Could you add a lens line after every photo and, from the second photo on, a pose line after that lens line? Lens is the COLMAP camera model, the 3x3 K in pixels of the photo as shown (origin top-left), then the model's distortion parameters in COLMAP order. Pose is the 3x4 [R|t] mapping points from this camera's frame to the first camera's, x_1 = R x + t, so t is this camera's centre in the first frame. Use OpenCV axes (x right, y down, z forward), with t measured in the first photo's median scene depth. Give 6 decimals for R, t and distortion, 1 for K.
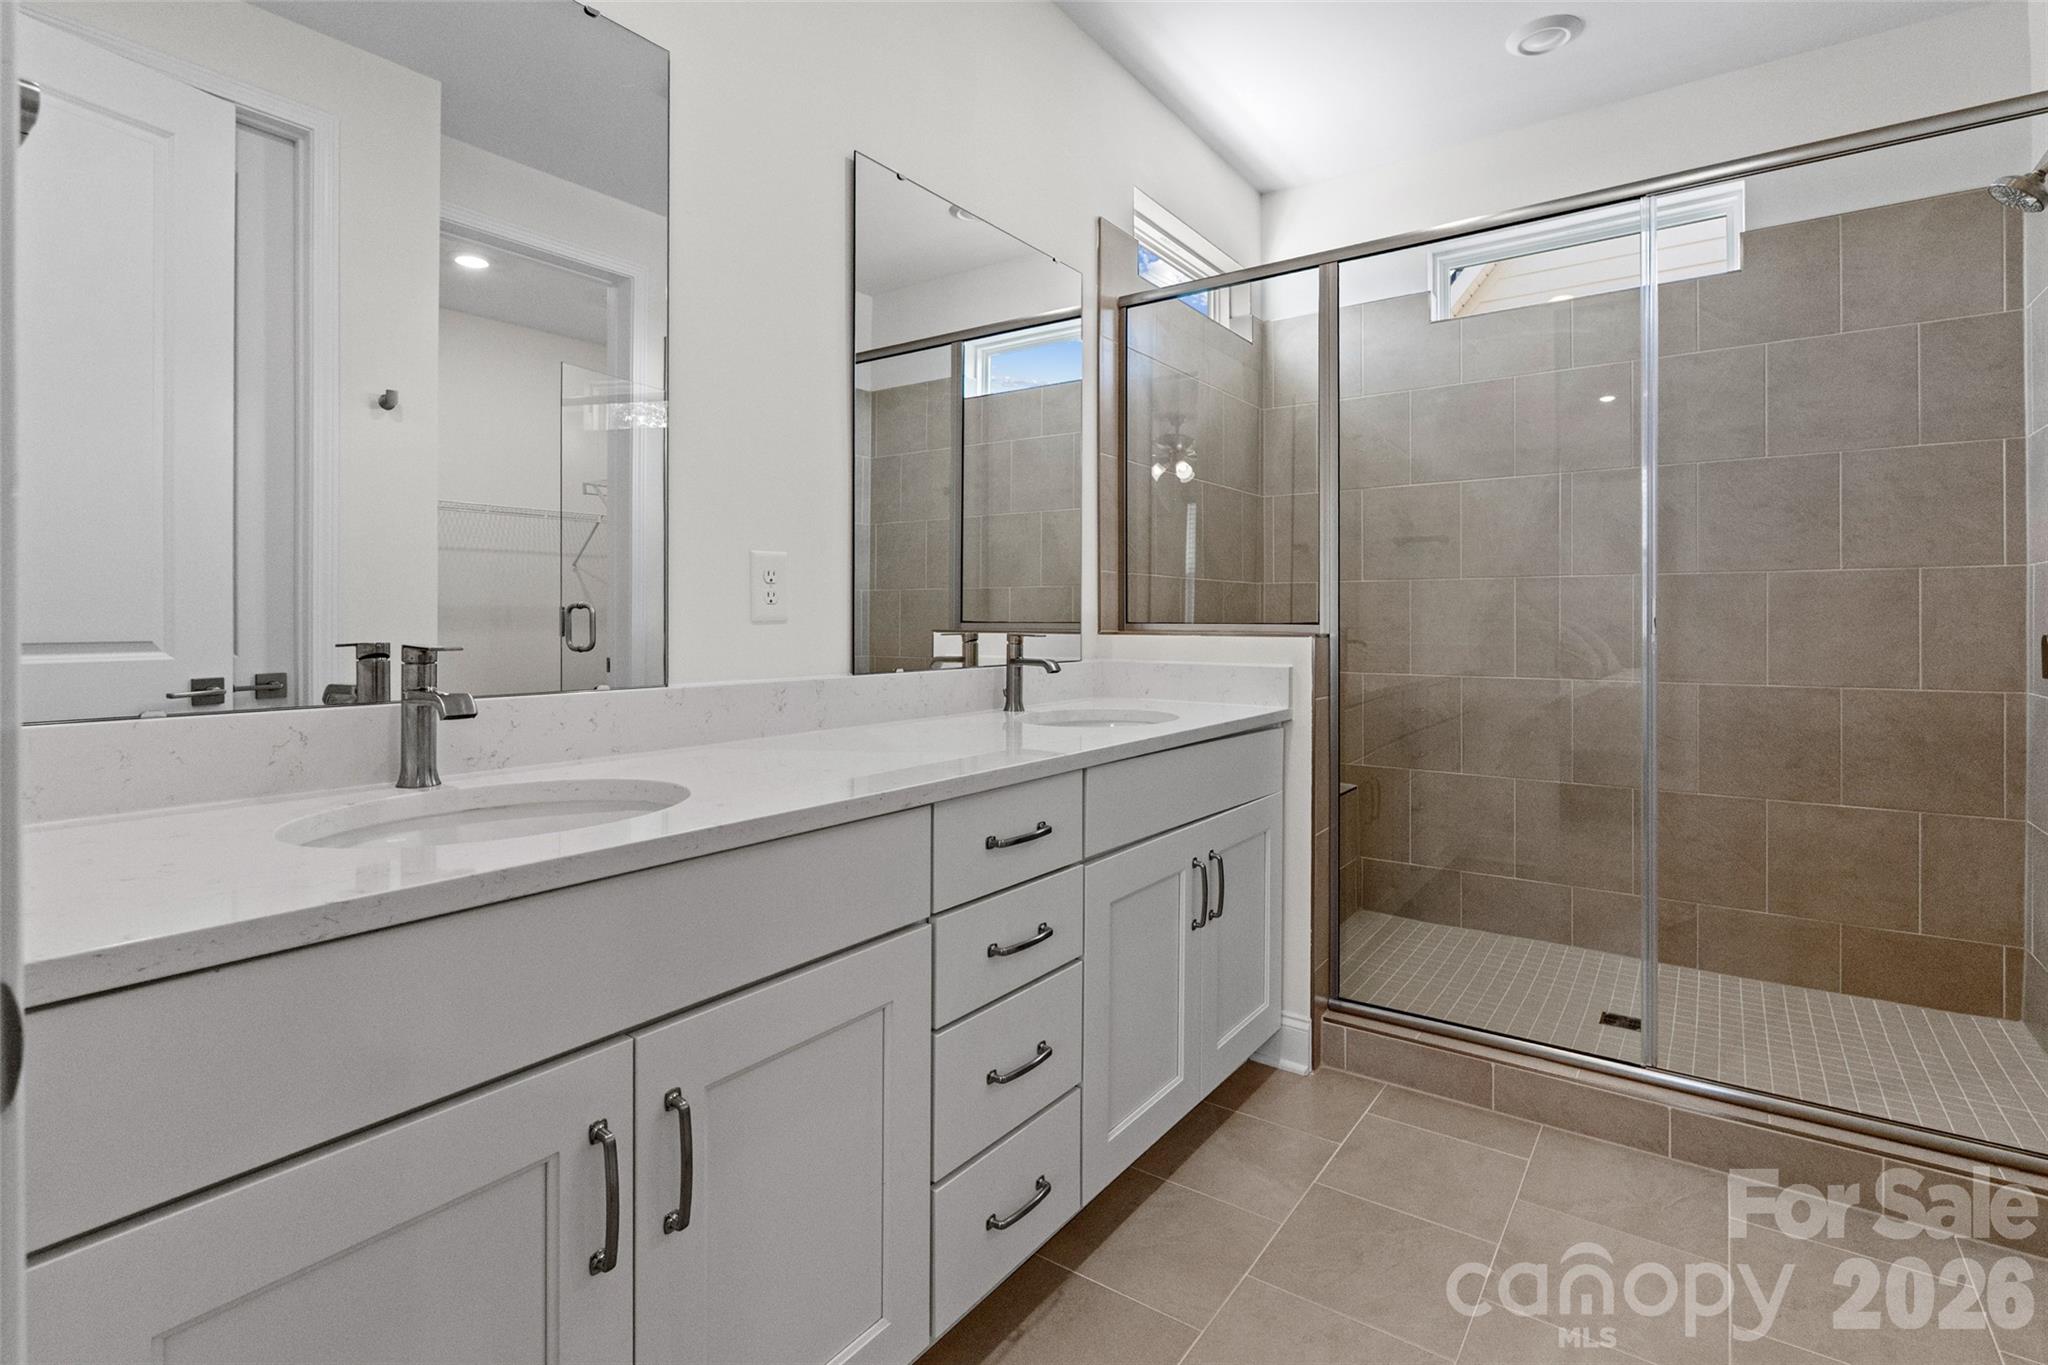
lens RADIAL K [[971.8, 0, 1025.8], [0, 971.8, 625.4], [0, 0, 1]] dist [-0.002893, -0.000886]
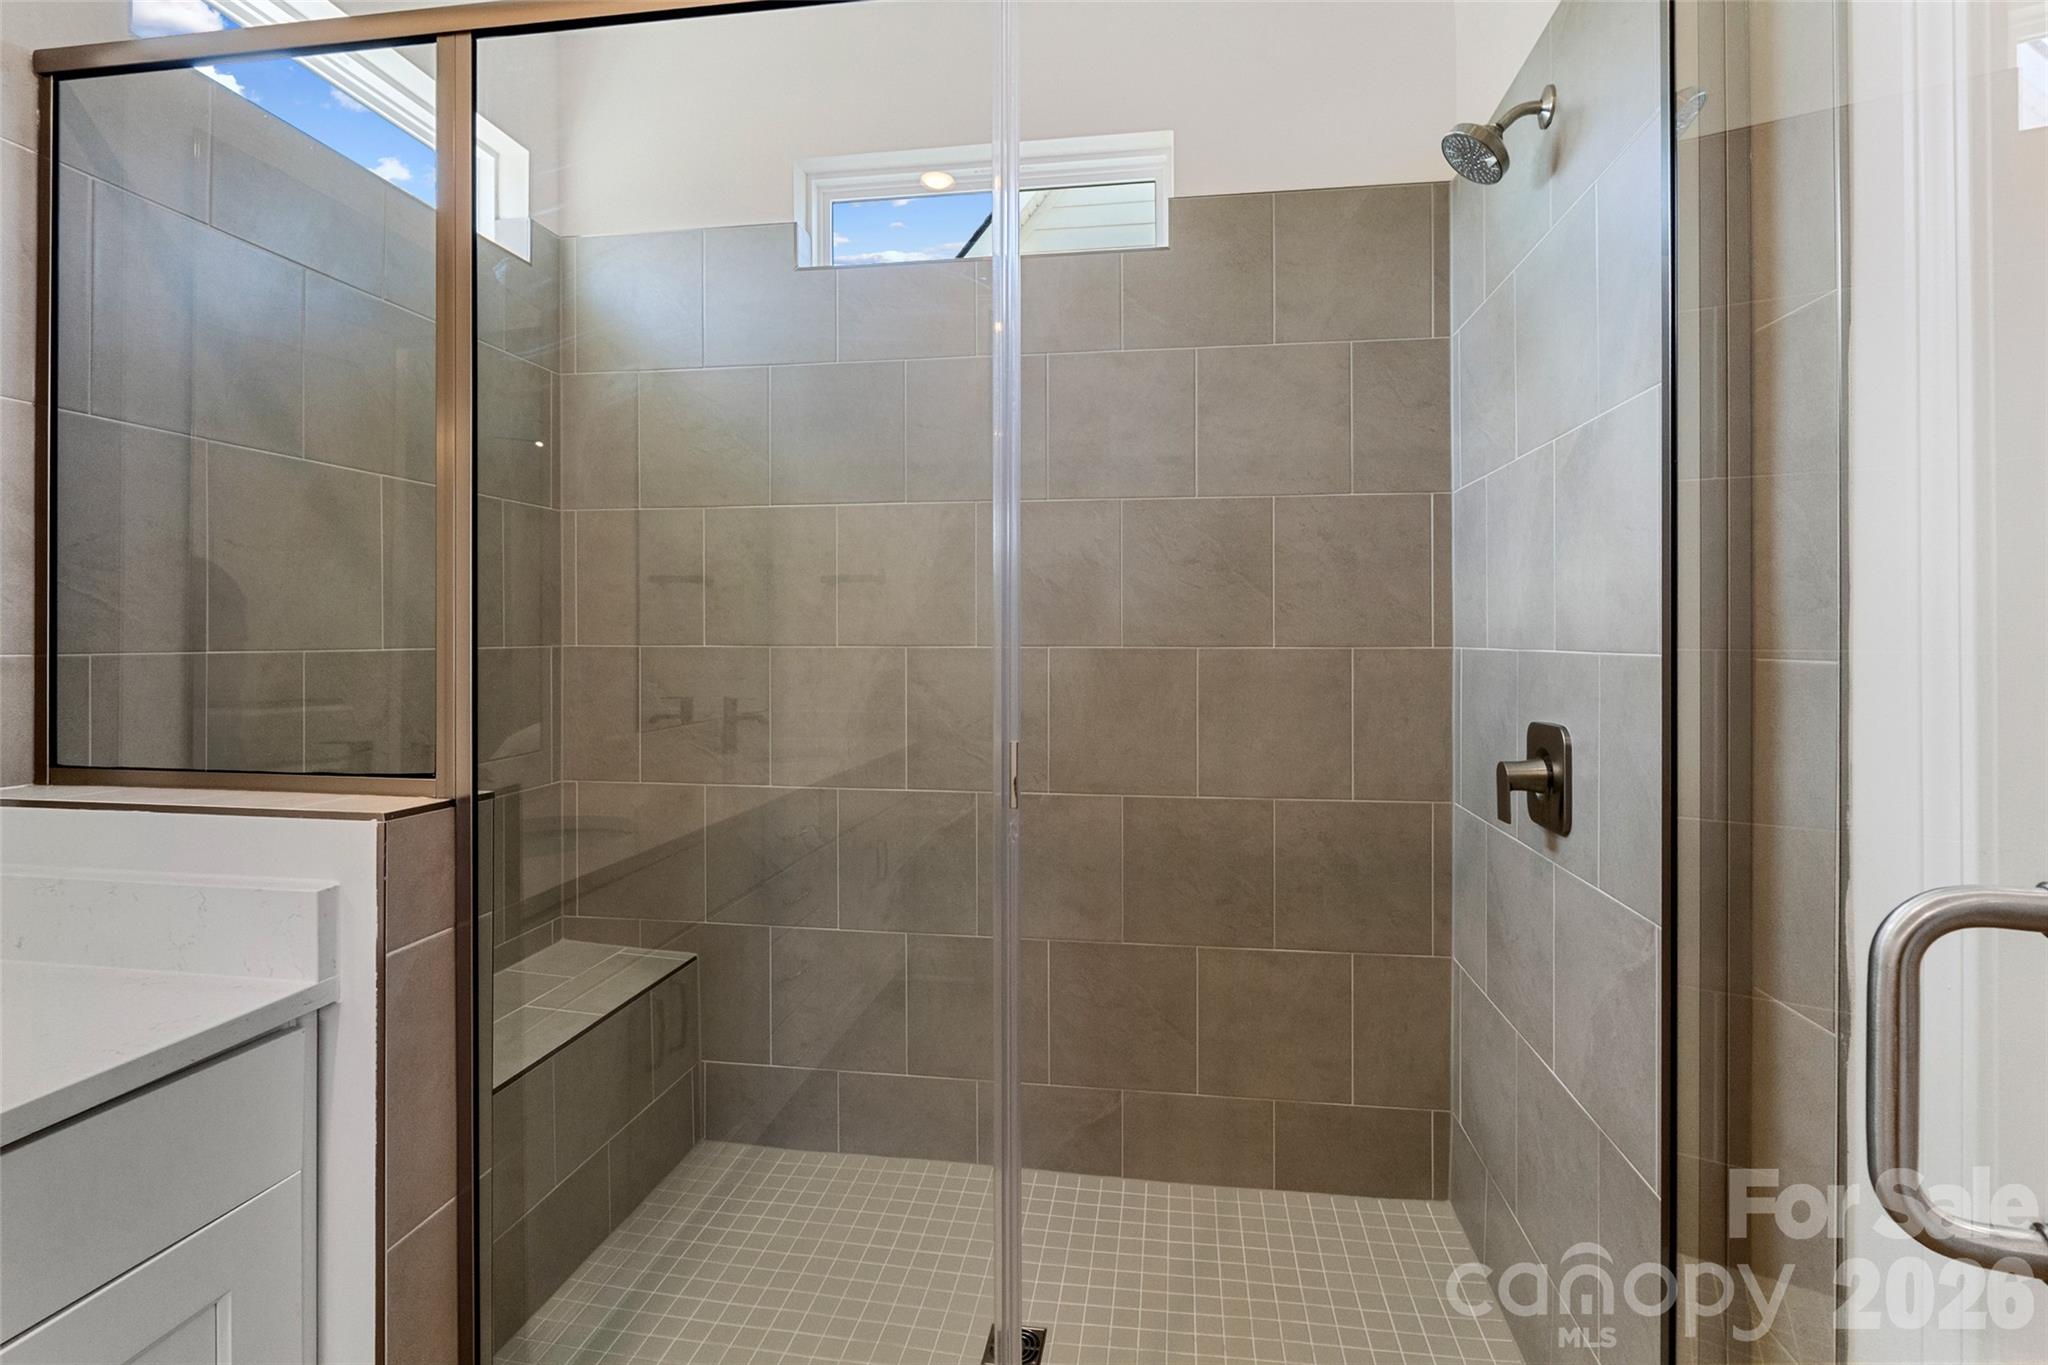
lens RADIAL K [[971.8, 0, 1029.7], [0, 971.8, 643.9], [0, 0, 1]] dist [-0.002893, -0.000886]
pose [[0.889735, -0.000962, 0.456476, 0.312359], [0.000810, 1.000000, 0.000528, -0.061666], [-0.456477, -0.000100, 0.889735, 0.397970]]
